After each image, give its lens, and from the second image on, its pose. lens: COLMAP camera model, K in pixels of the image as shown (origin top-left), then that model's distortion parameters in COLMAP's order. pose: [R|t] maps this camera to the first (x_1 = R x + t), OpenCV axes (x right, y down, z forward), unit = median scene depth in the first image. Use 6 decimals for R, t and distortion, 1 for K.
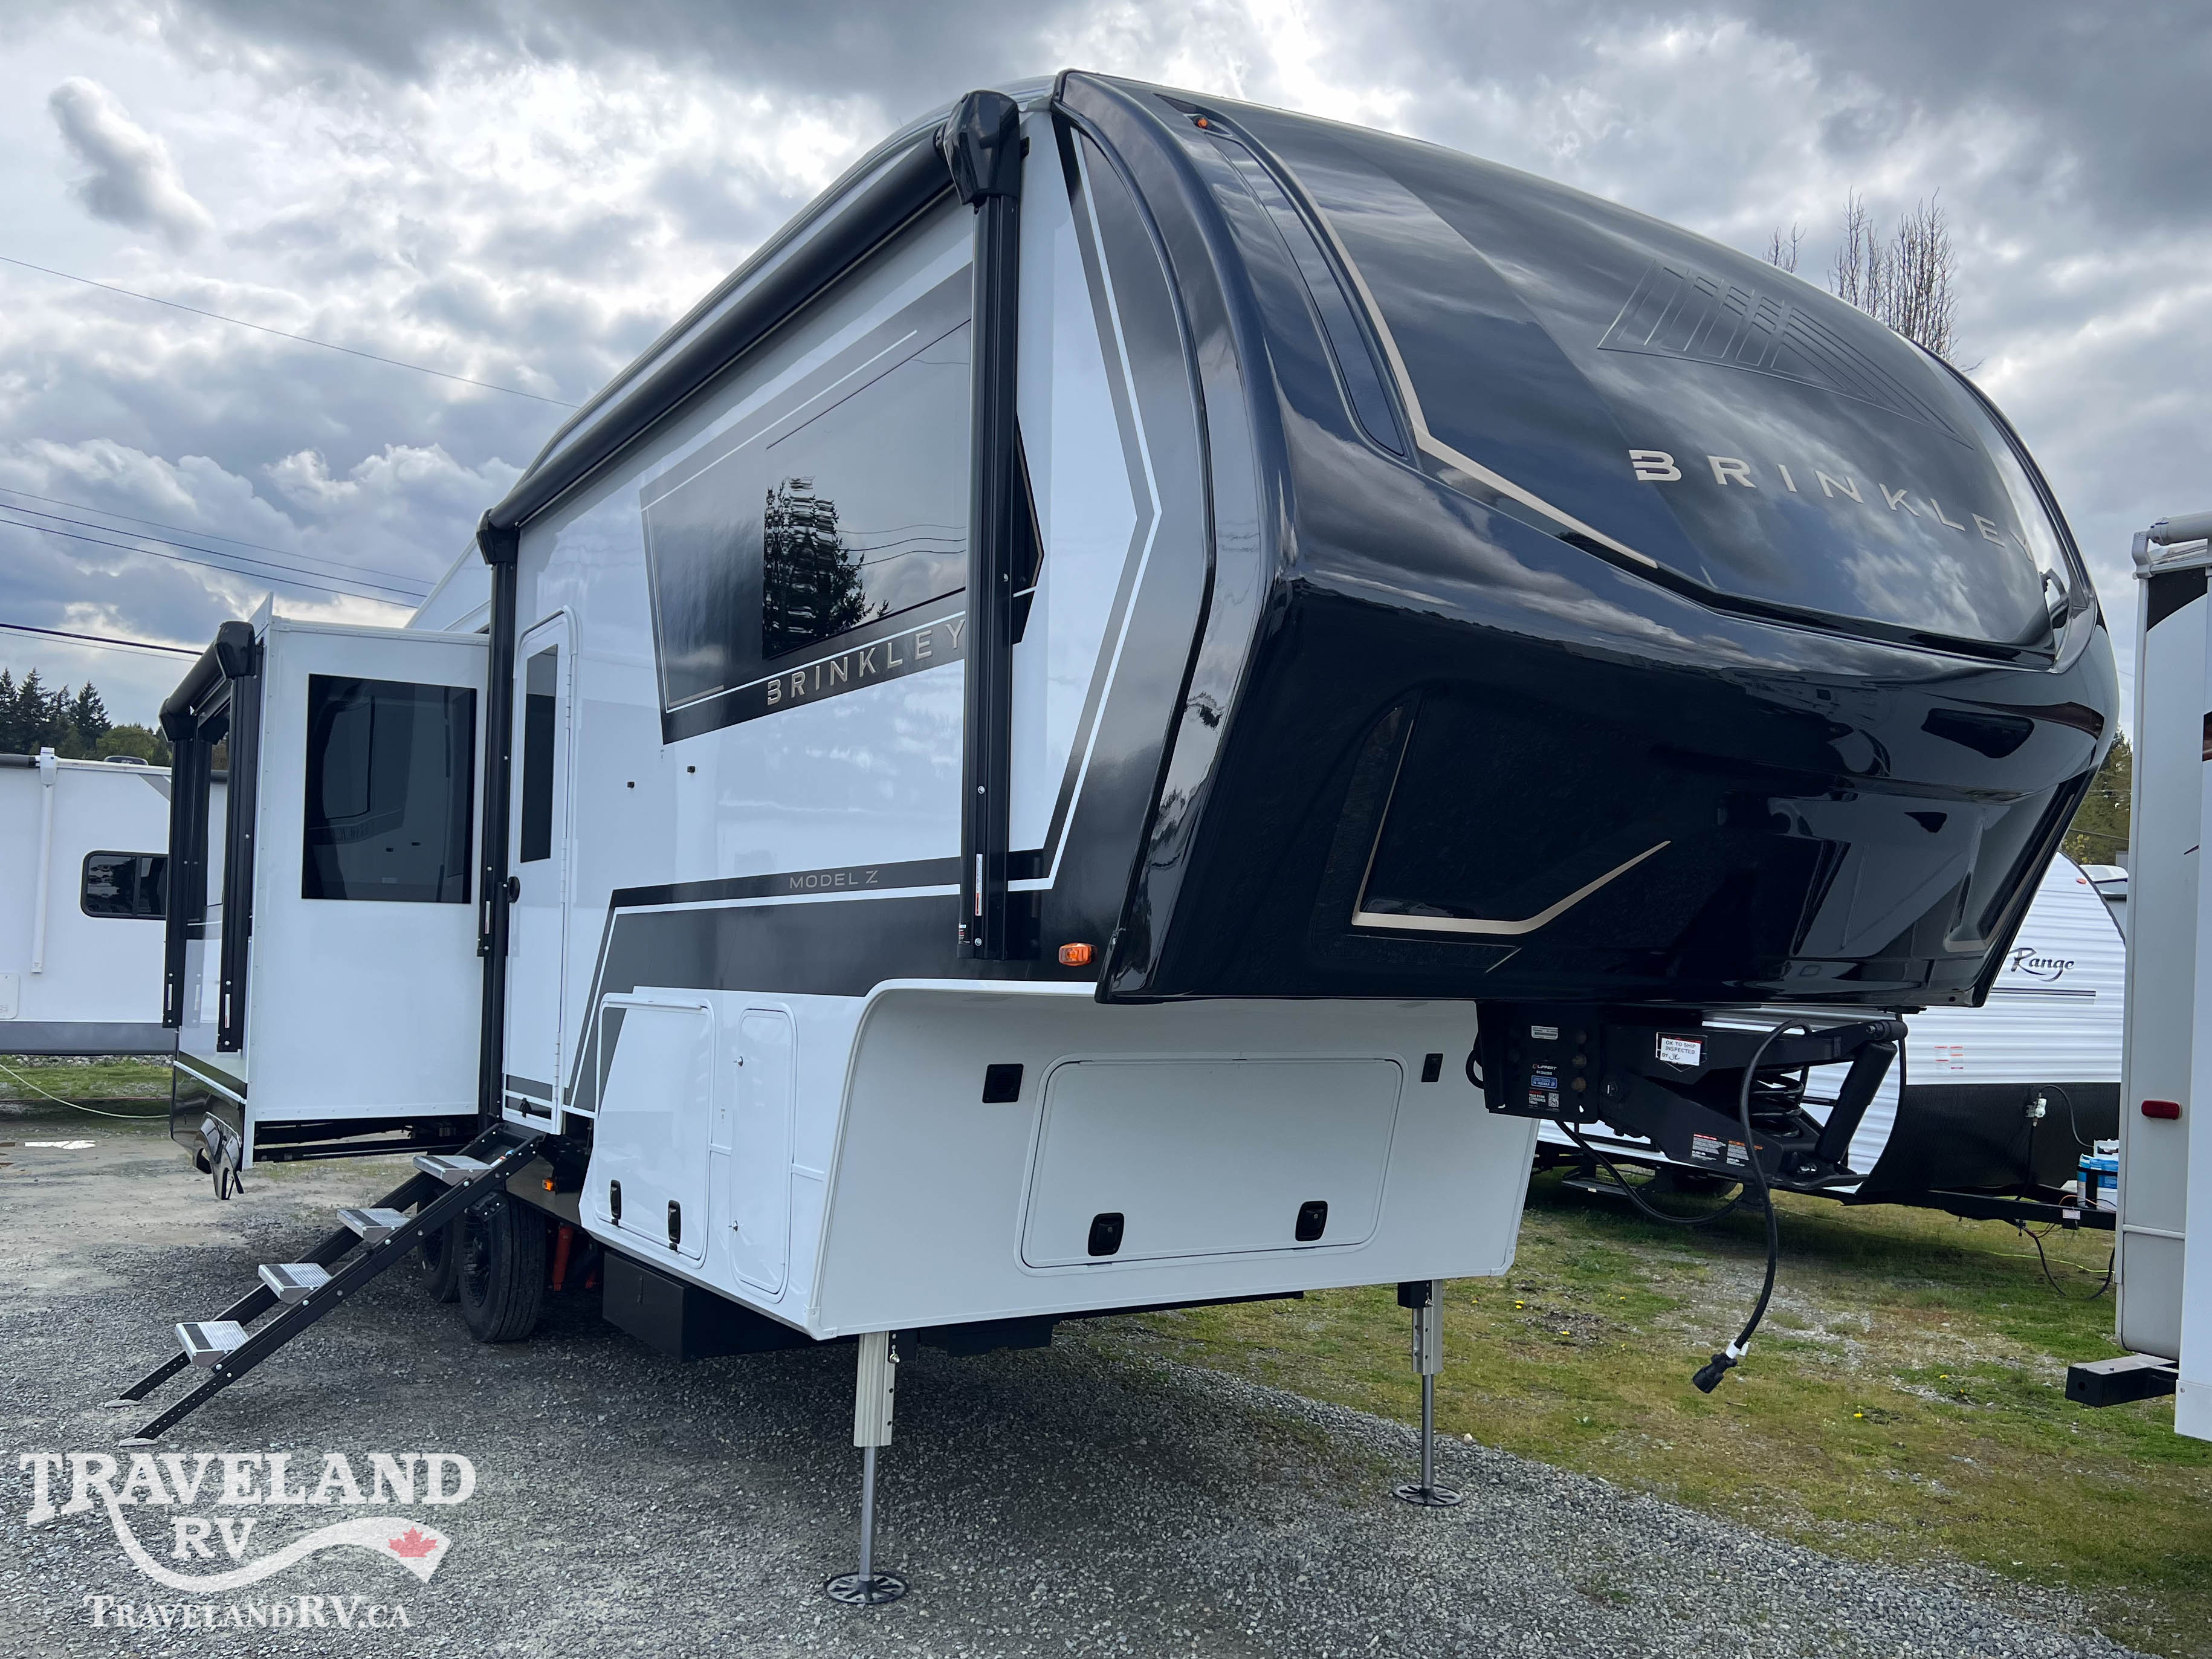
lens RADIAL K [[1661.8, 0, 1110.7], [0, 1661.8, 815.7], [0, 0, 1]] dist [0.049151, -0.057618]
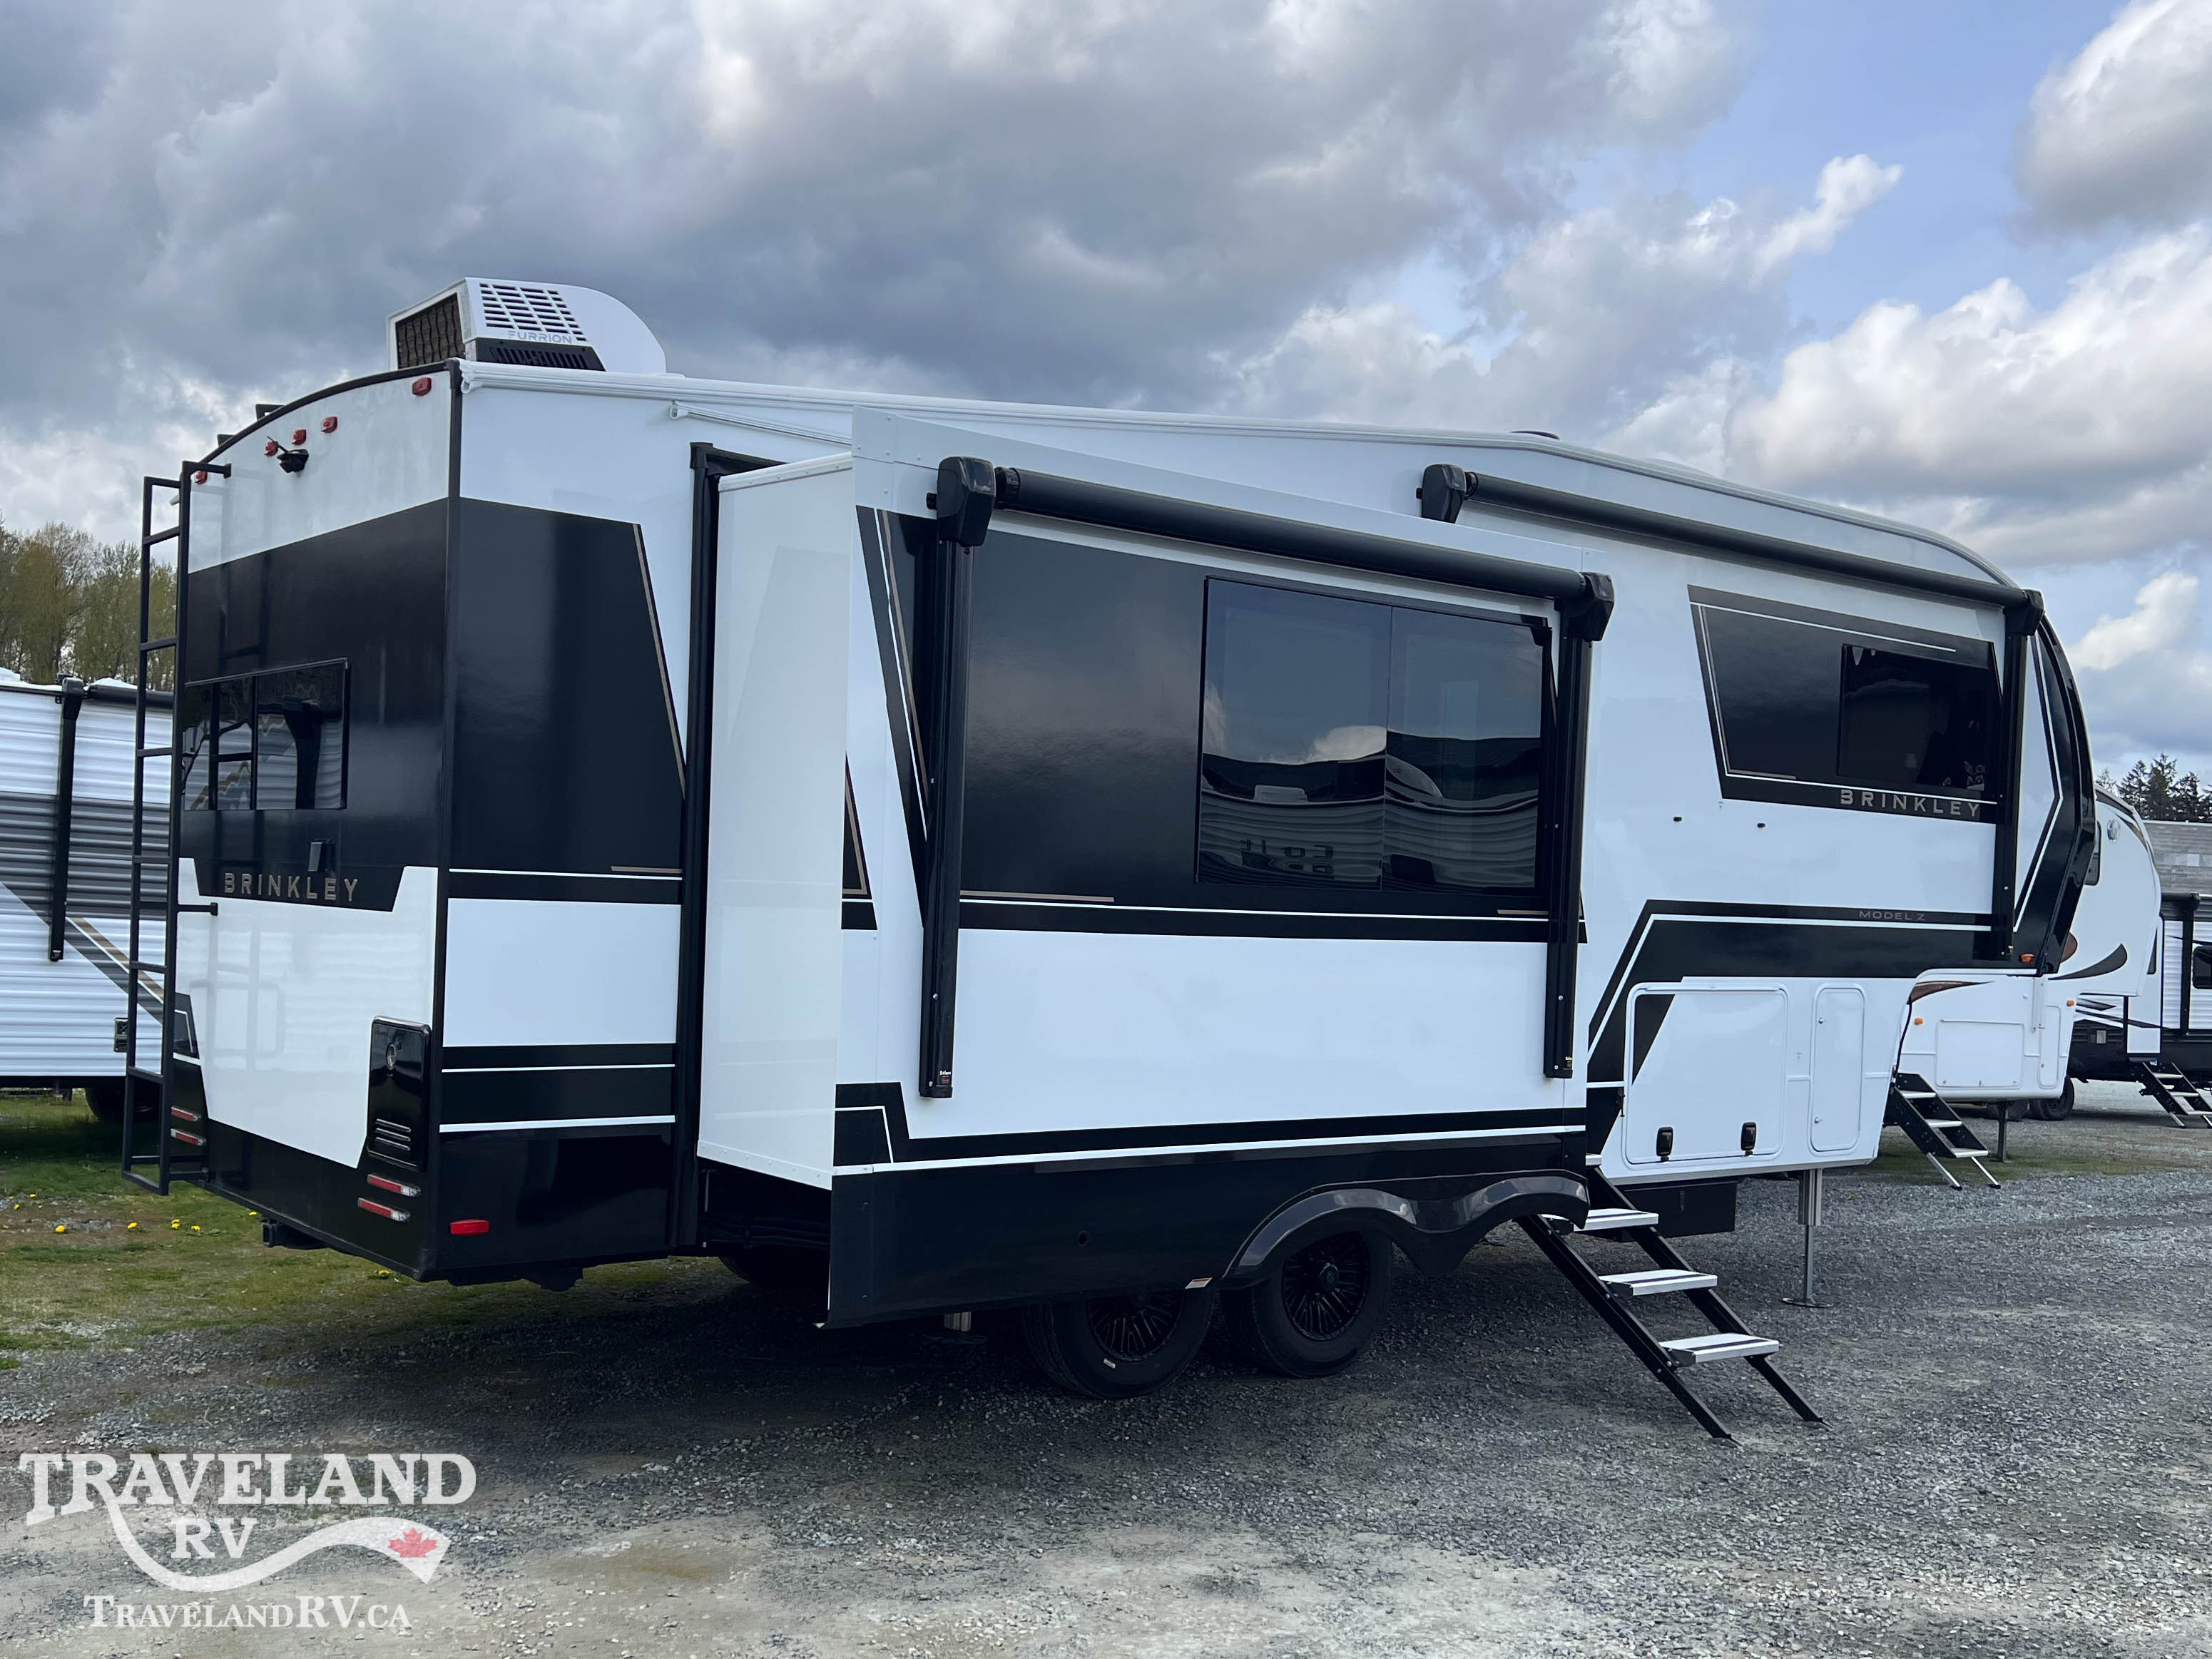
lens RADIAL K [[1661.7, 0, 1110.7], [0, 1661.7, 815.7], [0, 0, 1]] dist [0.049151, -0.057618]
pose [[0.020386, 0.016348, 0.999659, -1.804760], [-0.136916, 0.990492, -0.013406, 0.064127], [-0.990373, -0.136596, 0.022430, 1.617367]]
